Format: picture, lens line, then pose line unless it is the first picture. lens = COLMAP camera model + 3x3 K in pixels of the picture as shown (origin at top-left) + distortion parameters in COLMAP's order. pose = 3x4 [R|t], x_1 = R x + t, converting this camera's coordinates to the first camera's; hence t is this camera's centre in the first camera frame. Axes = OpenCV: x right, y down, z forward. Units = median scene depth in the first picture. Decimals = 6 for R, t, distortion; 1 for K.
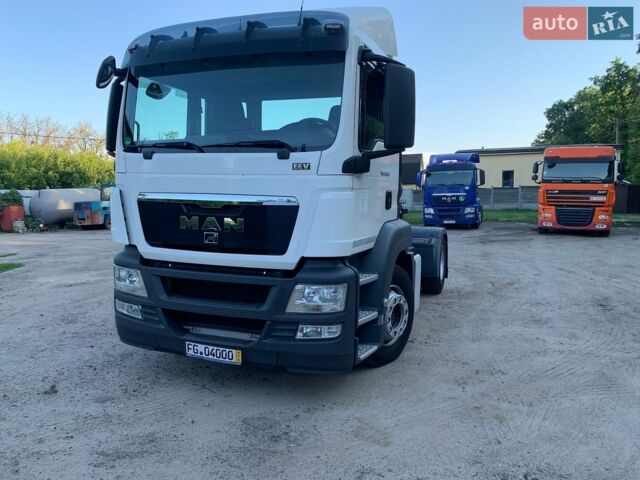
lens RADIAL K [[541.7, 0, 320.0], [0, 541.7, 240.0], [0, 0, 1]] dist [0.029131, -0.008953]
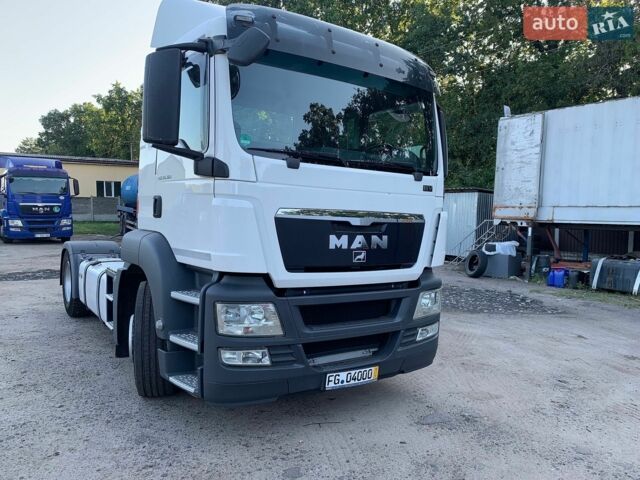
lens RADIAL K [[541.7, 0, 320.0], [0, 541.7, 240.0], [0, 0, 1]] dist [0.029131, -0.008953]
pose [[0.516090, -0.034617, 0.855834, -0.962289], [0.049736, 0.998708, 0.010404, -0.042339], [-0.855089, 0.037196, 0.517145, 0.511082]]
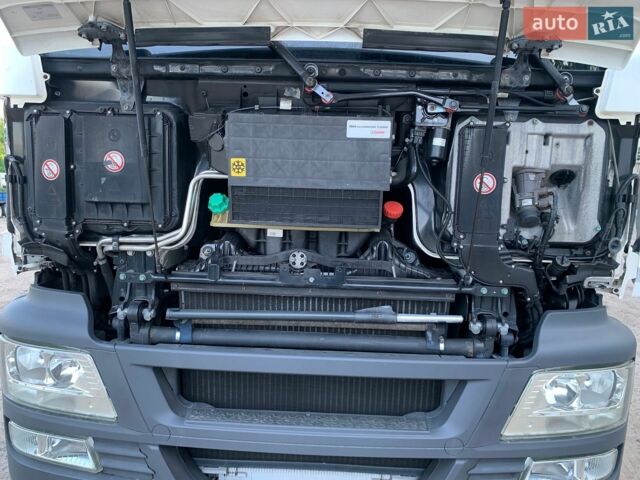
lens RADIAL K [[541.7, 0, 320.0], [0, 541.7, 240.0], [0, 0, 1]] dist [0.029131, -0.008953]
pose [[0.934376, -0.029213, 0.355090, -0.308293], [0.009201, 0.998279, 0.057916, -0.046811], [-0.356171, -0.050848, 0.933036, 0.566081]]
